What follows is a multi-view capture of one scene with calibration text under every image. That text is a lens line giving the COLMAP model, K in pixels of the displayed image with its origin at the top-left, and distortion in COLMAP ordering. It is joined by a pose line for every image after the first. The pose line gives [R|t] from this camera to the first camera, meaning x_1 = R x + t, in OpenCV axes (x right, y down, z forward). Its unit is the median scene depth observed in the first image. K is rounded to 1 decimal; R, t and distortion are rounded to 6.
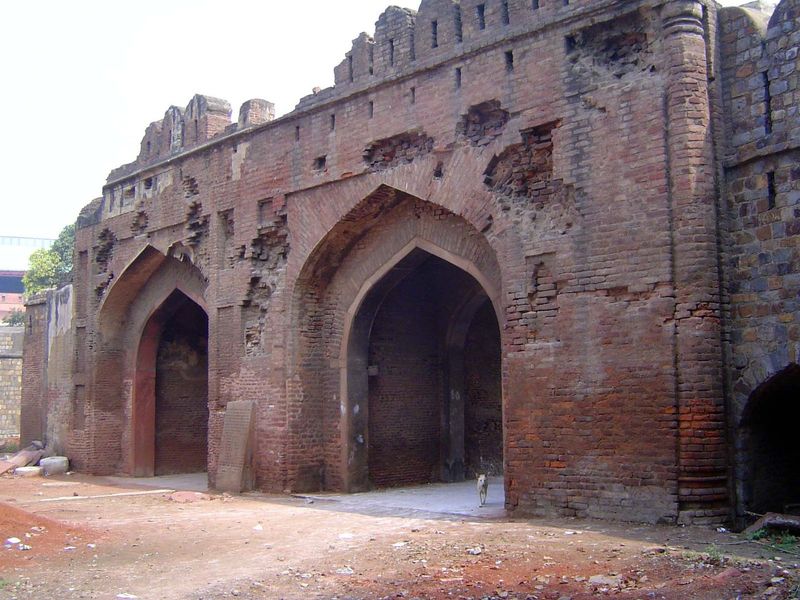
lens RADIAL K [[935.7, 0, 399.4], [0, 935.7, 299.2], [0, 0, 1]] dist [-0.075652, 0.000000]
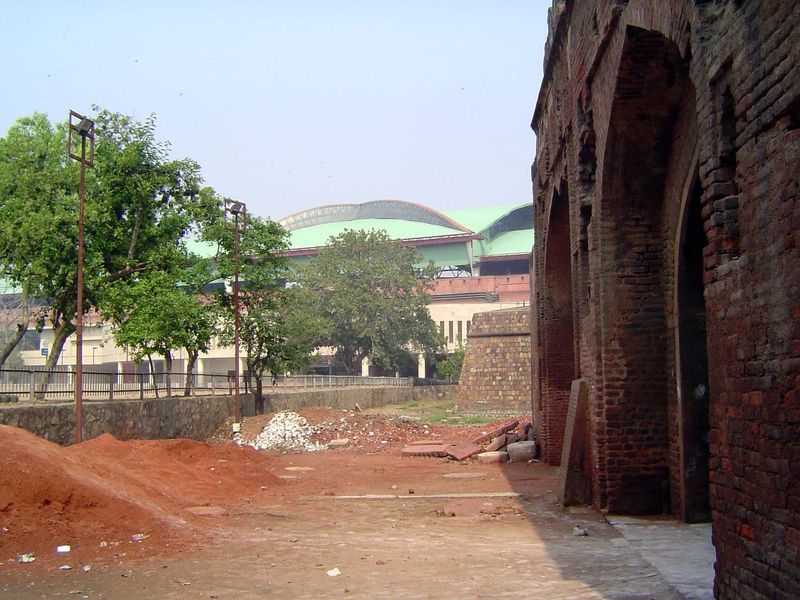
lens RADIAL K [[935.7, 0, 400.2], [0, 935.7, 302.3], [0, 0, 1]] dist [-0.075652, 0.000000]
pose [[0.698183, -0.063139, -0.713130, 0.263600], [0.089125, 0.996020, -0.000929, 0.039464], [0.710350, -0.062908, 0.701031, 0.413530]]
